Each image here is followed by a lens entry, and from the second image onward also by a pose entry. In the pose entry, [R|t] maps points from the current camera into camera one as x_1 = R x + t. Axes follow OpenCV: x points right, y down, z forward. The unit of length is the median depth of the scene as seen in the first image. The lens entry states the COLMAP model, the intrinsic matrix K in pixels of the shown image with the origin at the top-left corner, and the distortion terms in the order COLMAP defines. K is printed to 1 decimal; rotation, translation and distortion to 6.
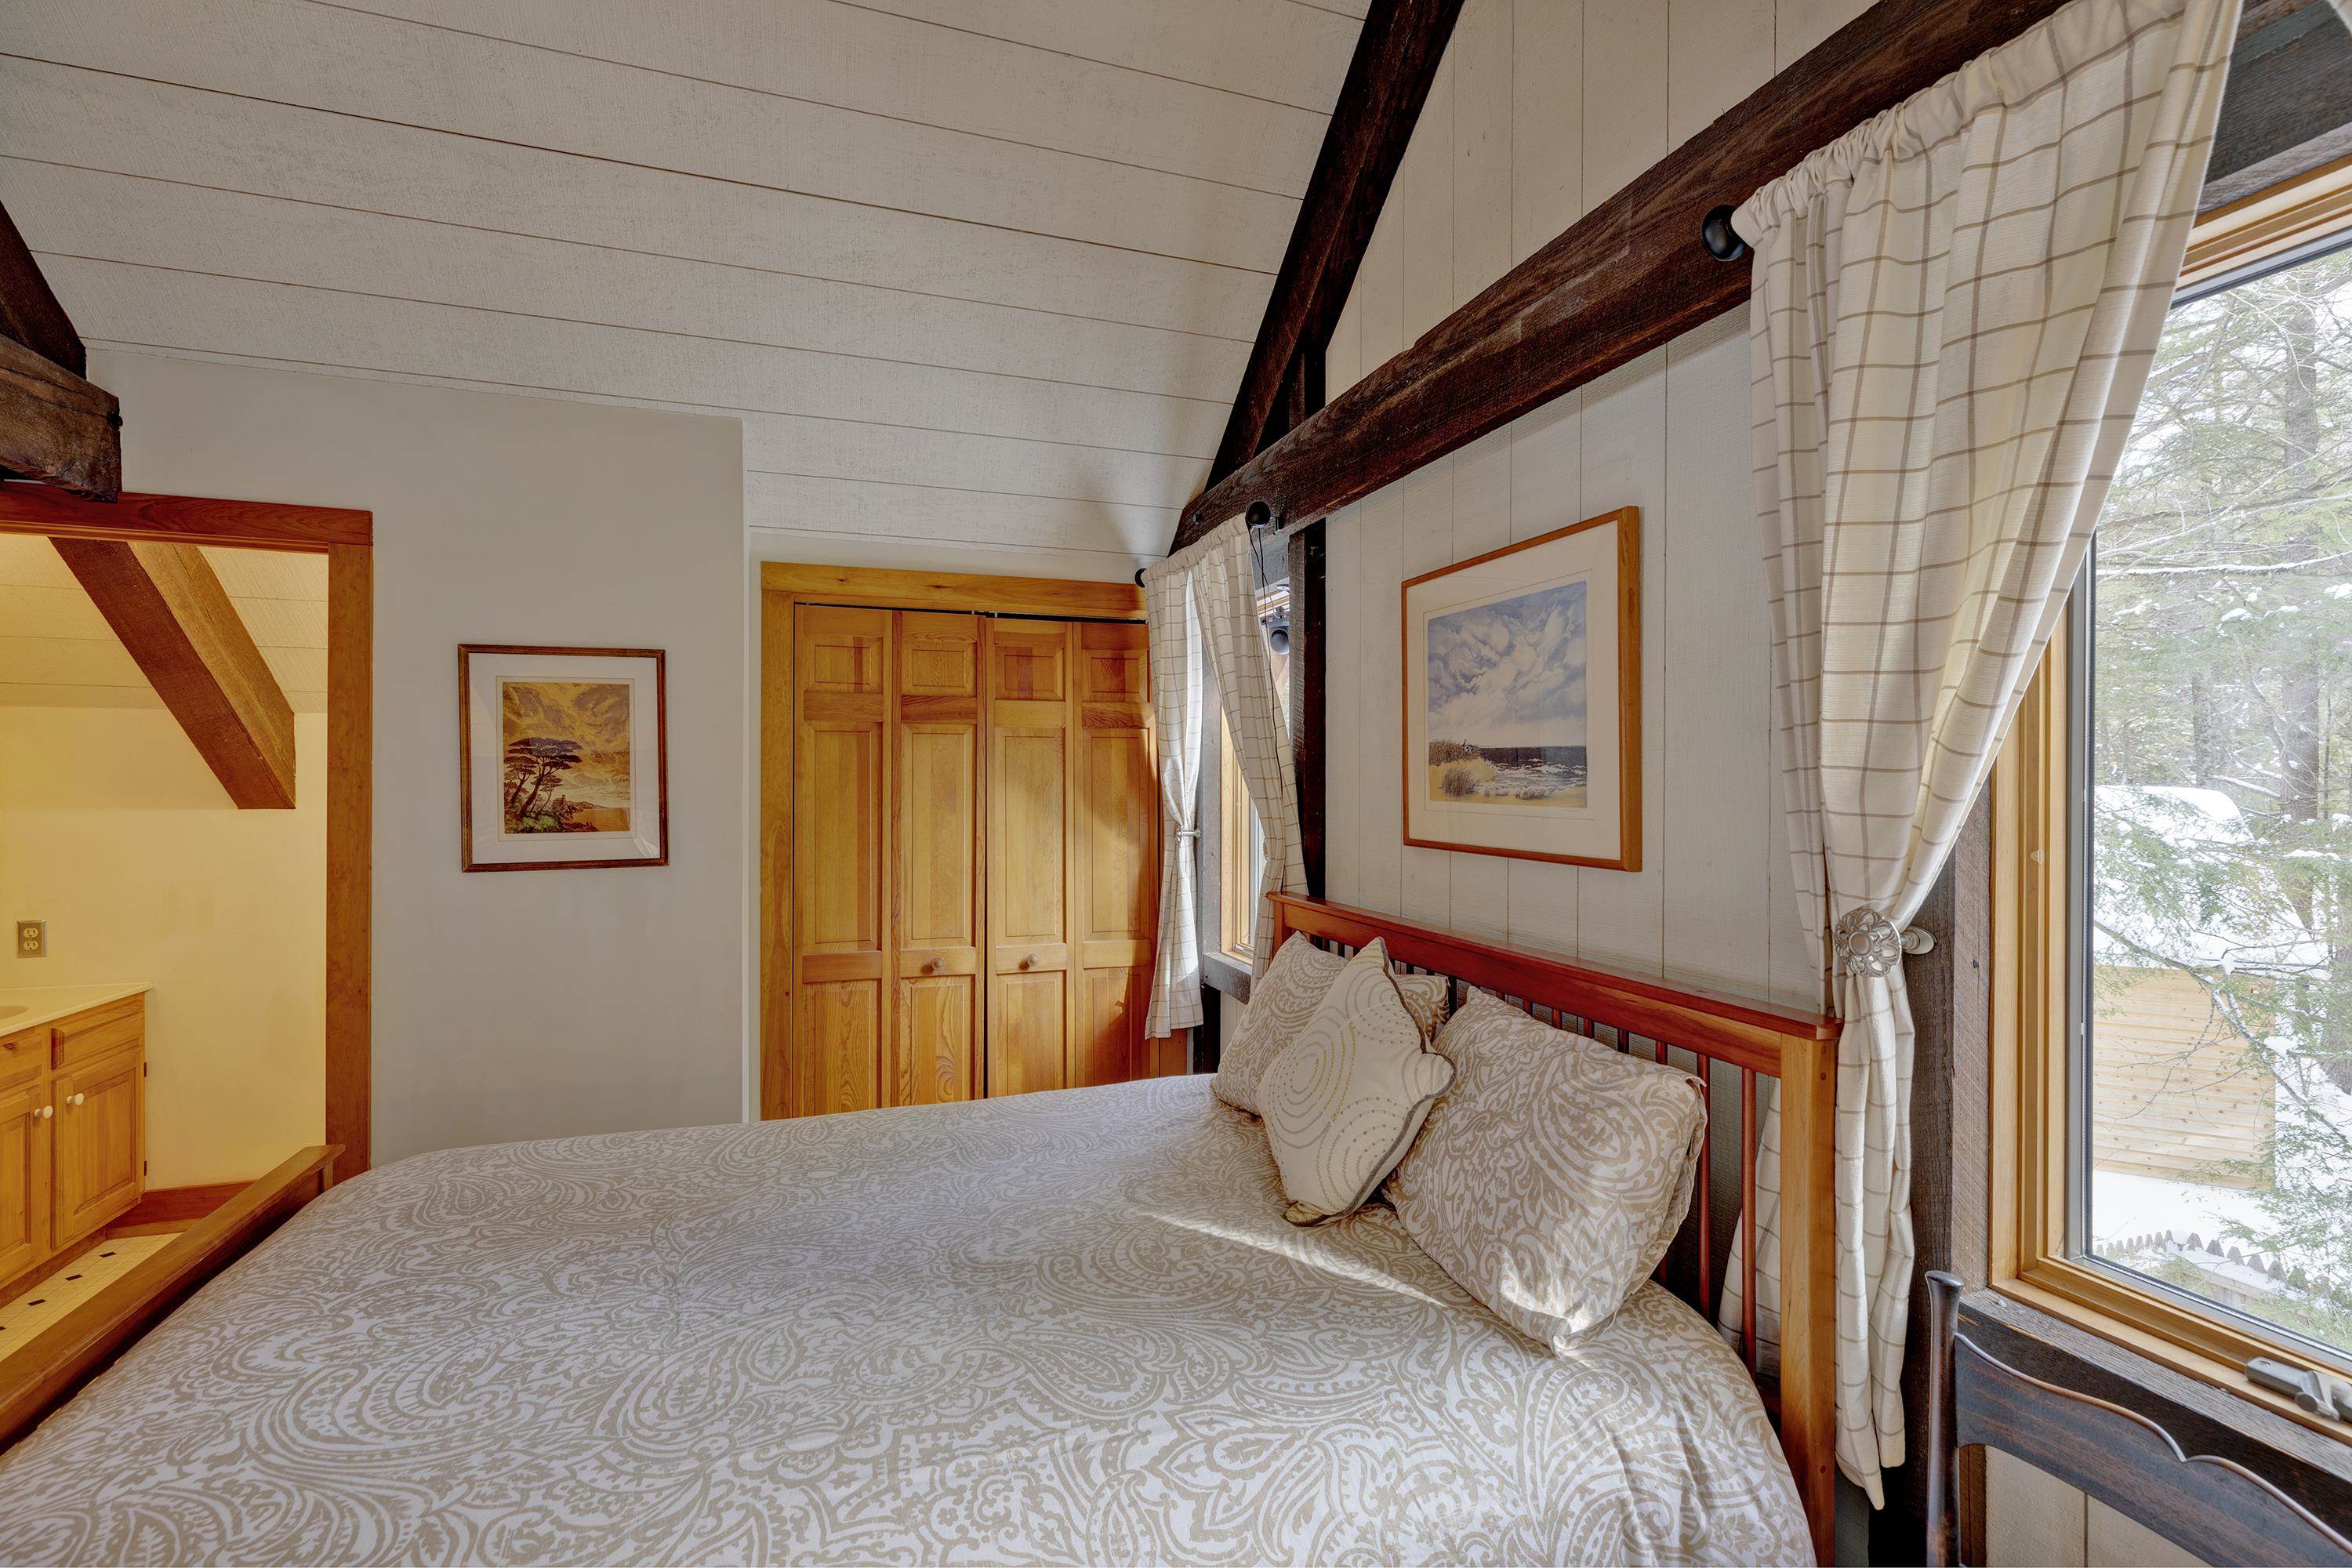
lens RADIAL K [[1048.7, 0, 1176.6], [0, 1048.7, 785.5], [0, 0, 1]] dist [0.002254, 0.000416]
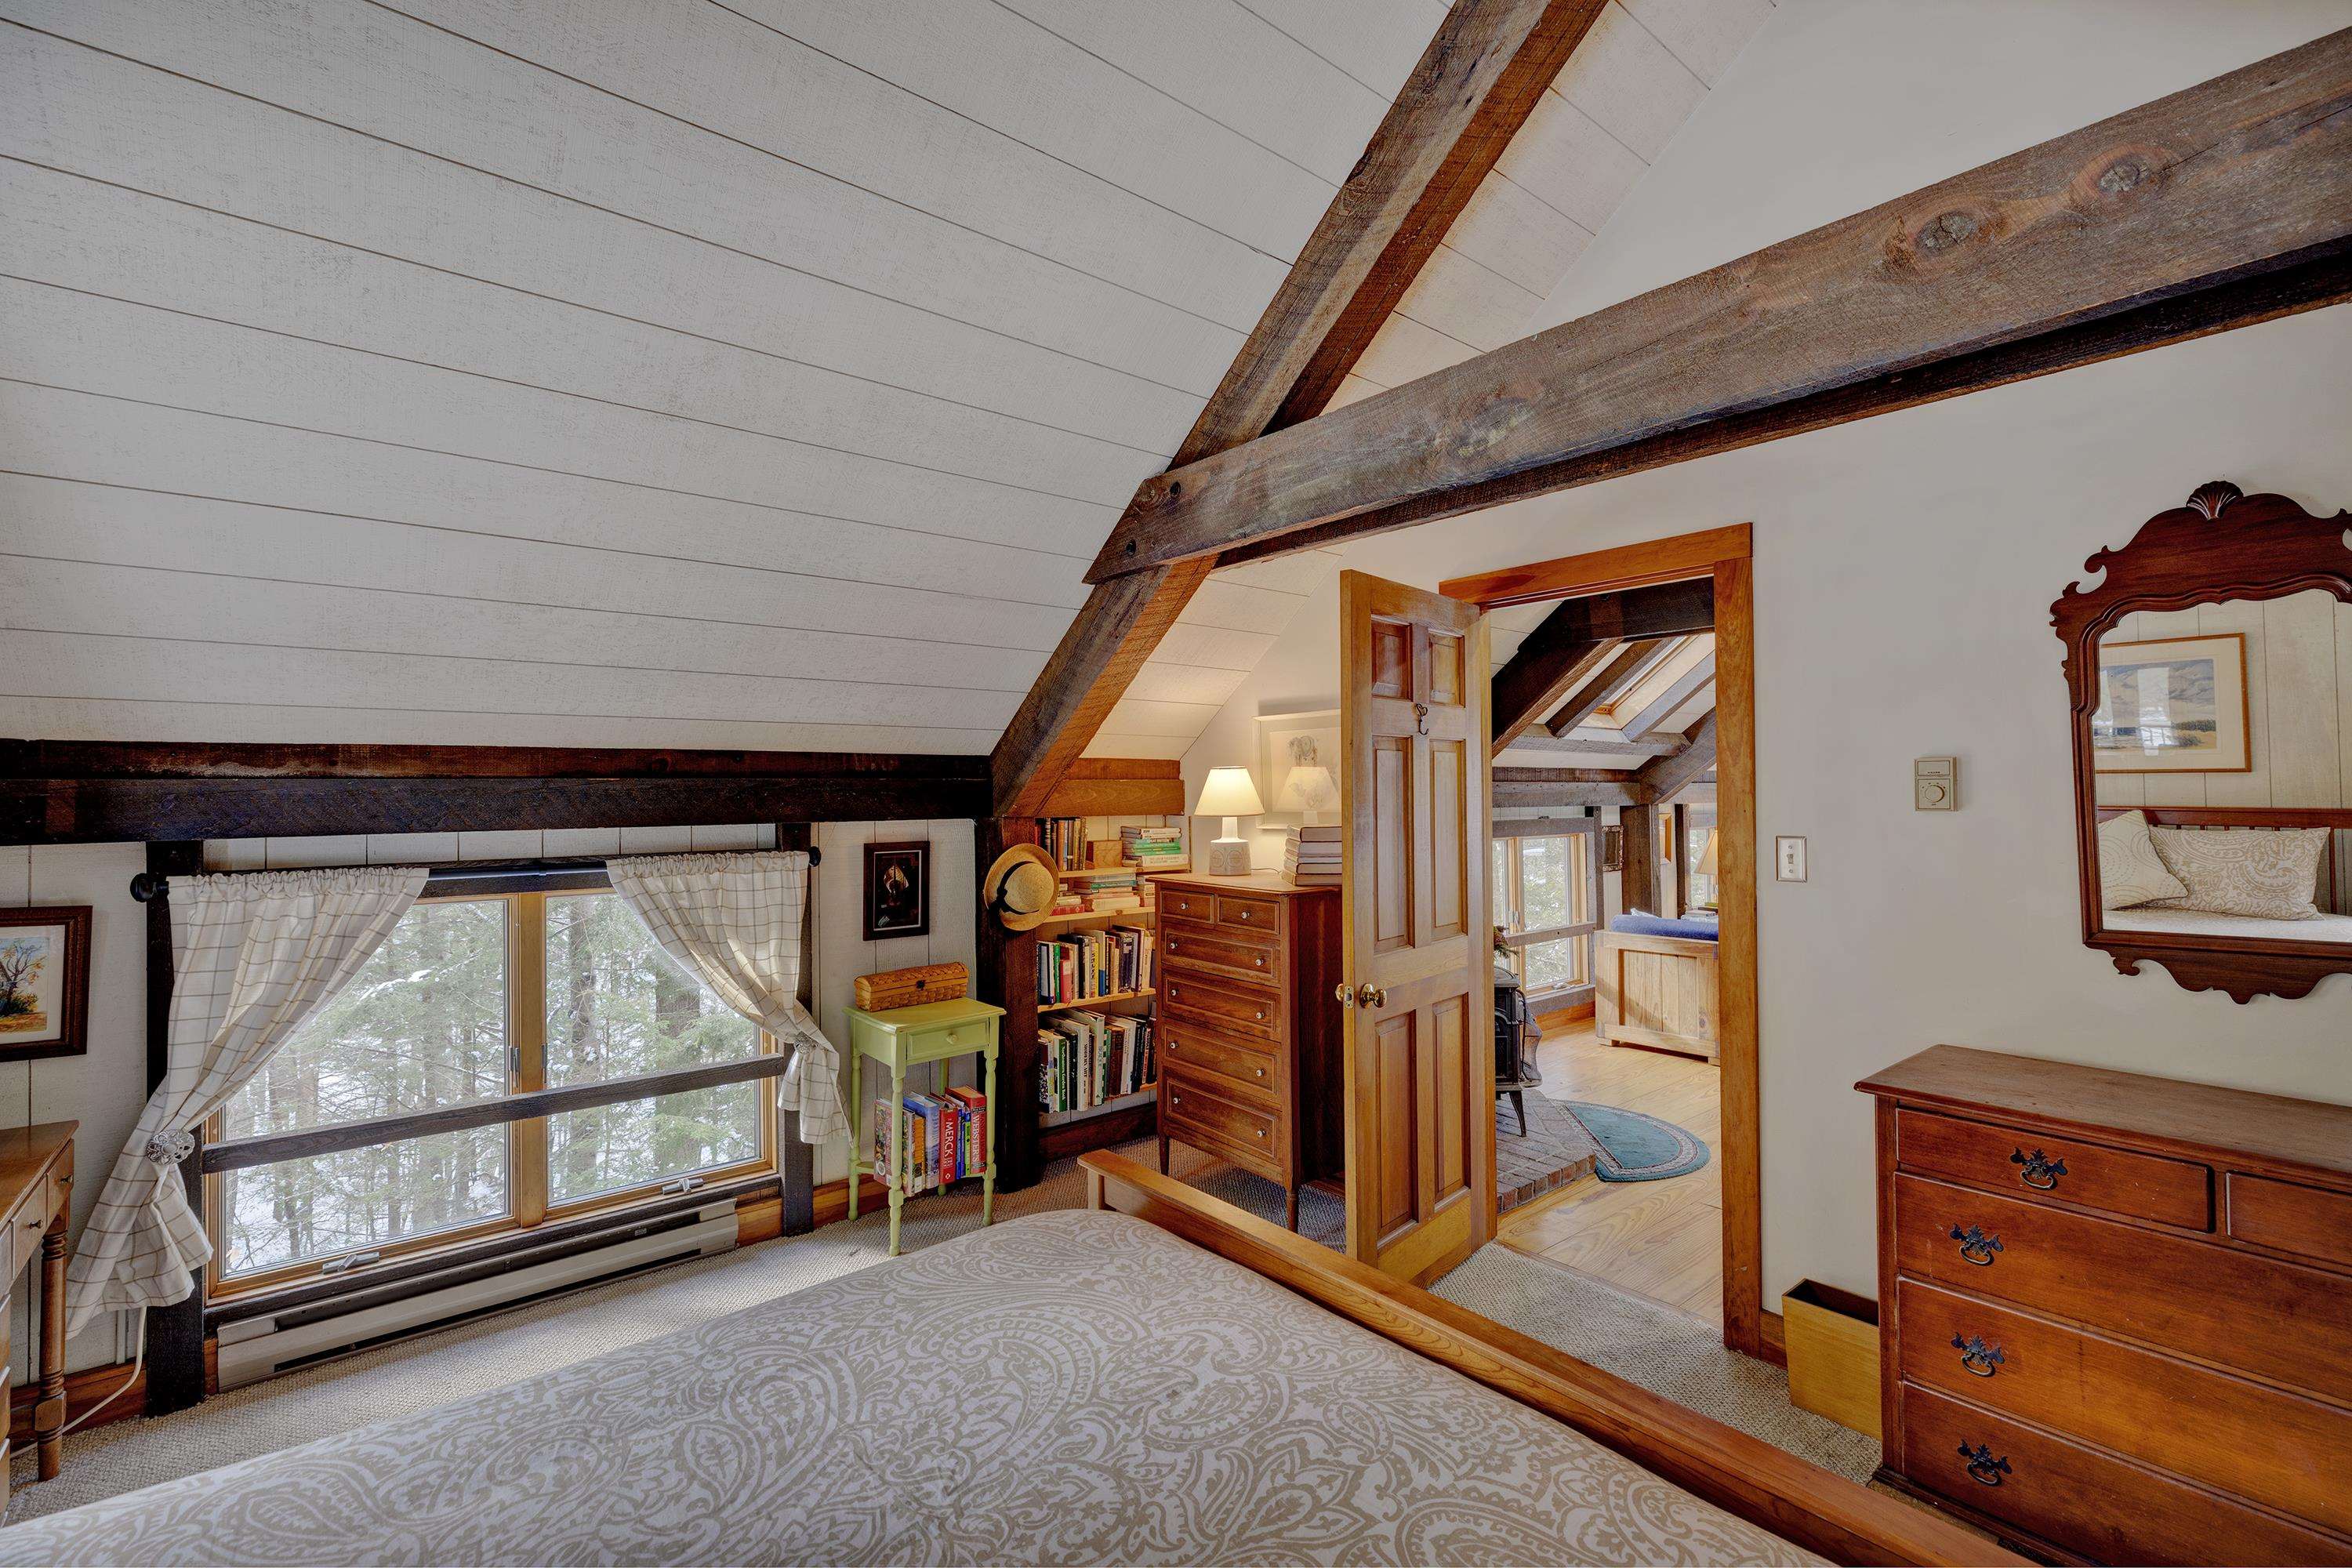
lens RADIAL K [[1050.0, 0, 1173.2], [0, 1050.0, 788.2], [0, 0, 1]] dist [0.008857, -0.000142]
pose [[-0.935364, 0.003215, -0.353673, -0.229125], [0.003081, 0.999995, 0.000942, -0.008382], [0.353674, -0.000208, -0.935369, 1.040767]]
